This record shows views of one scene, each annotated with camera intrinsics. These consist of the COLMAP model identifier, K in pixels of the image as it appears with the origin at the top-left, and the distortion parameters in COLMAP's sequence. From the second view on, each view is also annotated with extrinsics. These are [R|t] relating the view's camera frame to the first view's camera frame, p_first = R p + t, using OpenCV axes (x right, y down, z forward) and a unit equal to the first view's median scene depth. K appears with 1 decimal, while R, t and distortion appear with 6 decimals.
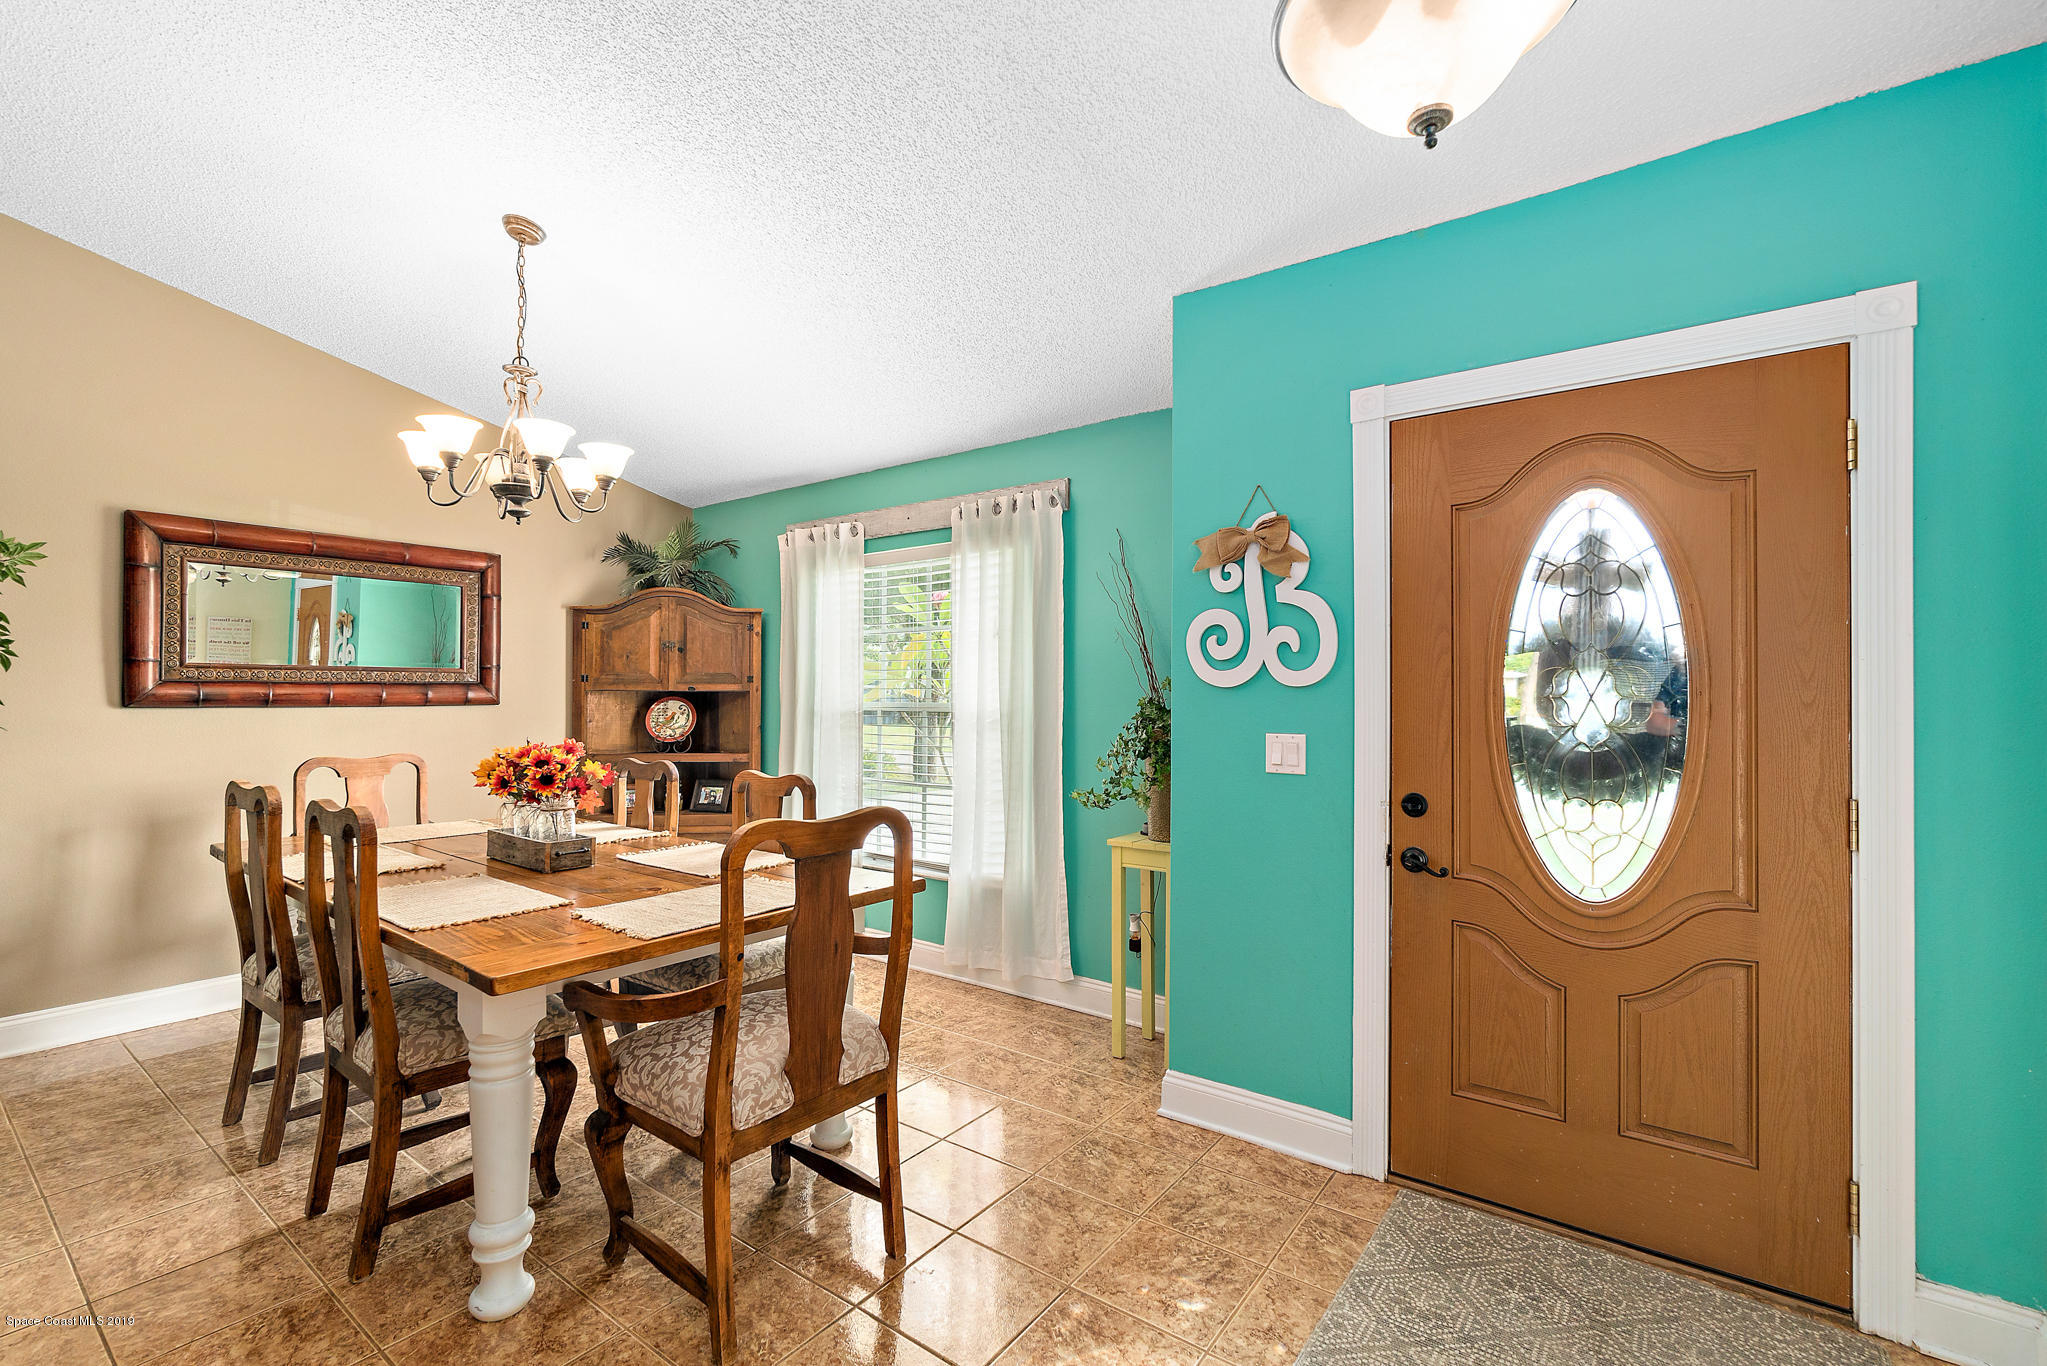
lens RADIAL K [[860.6, 0, 1028.5], [0, 860.6, 689.3], [0, 0, 1]] dist [-0.003501, -0.000593]
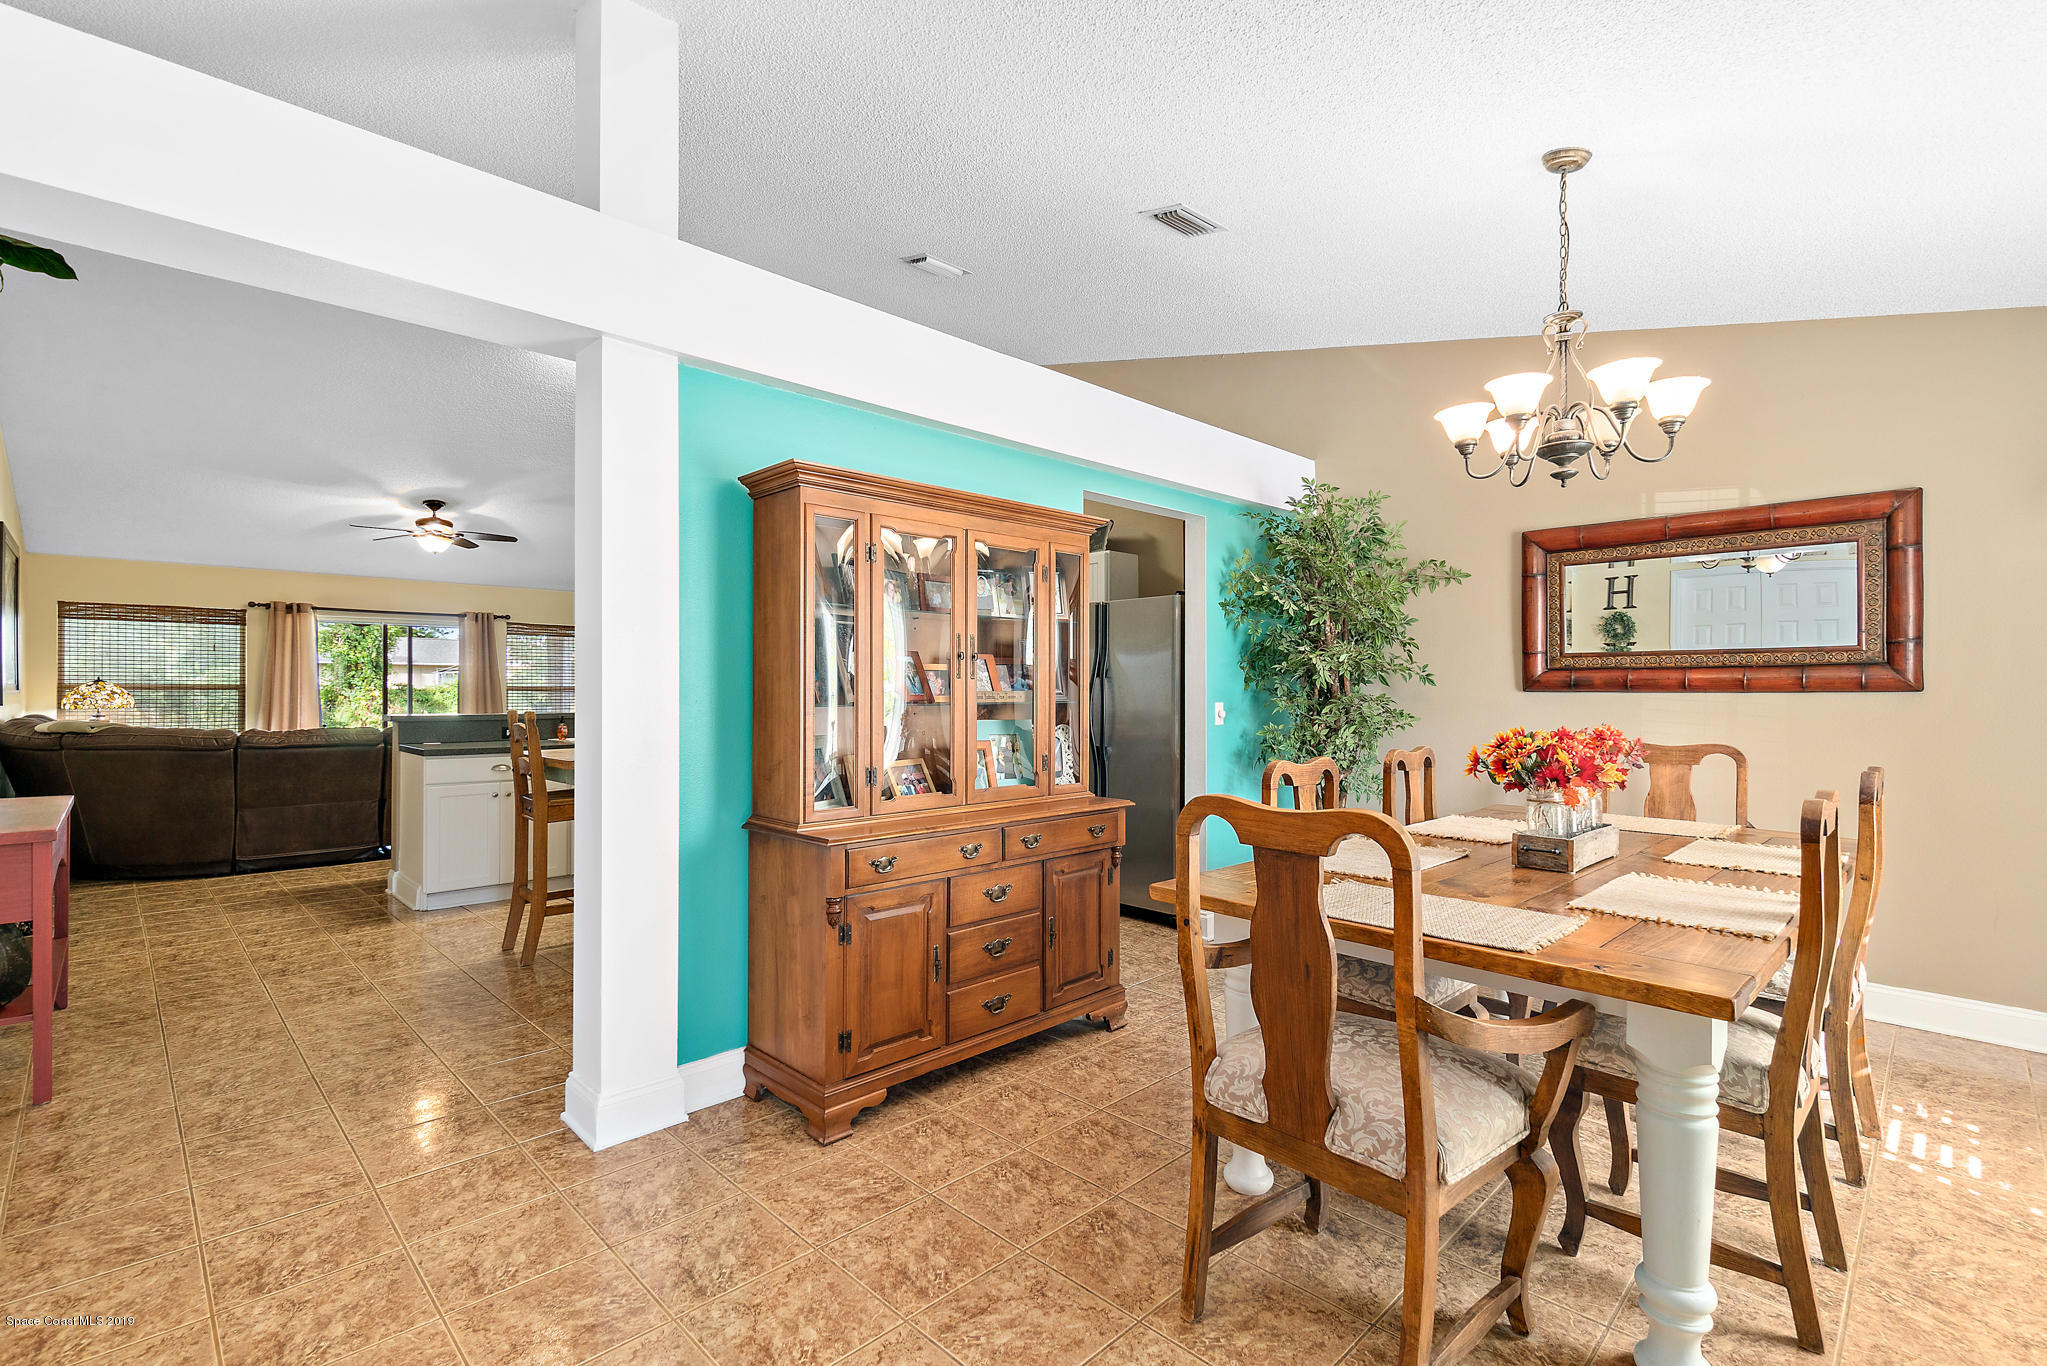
lens RADIAL K [[910.4, 0, 1015.5], [0, 910.4, 680.1], [0, 0, 1]] dist [-0.004481, -0.000333]
pose [[-0.163327, -0.013019, -0.986486, 0.367462], [0.008282, 0.999860, -0.014567, 0.018476], [0.986537, -0.010550, -0.163196, 0.470429]]
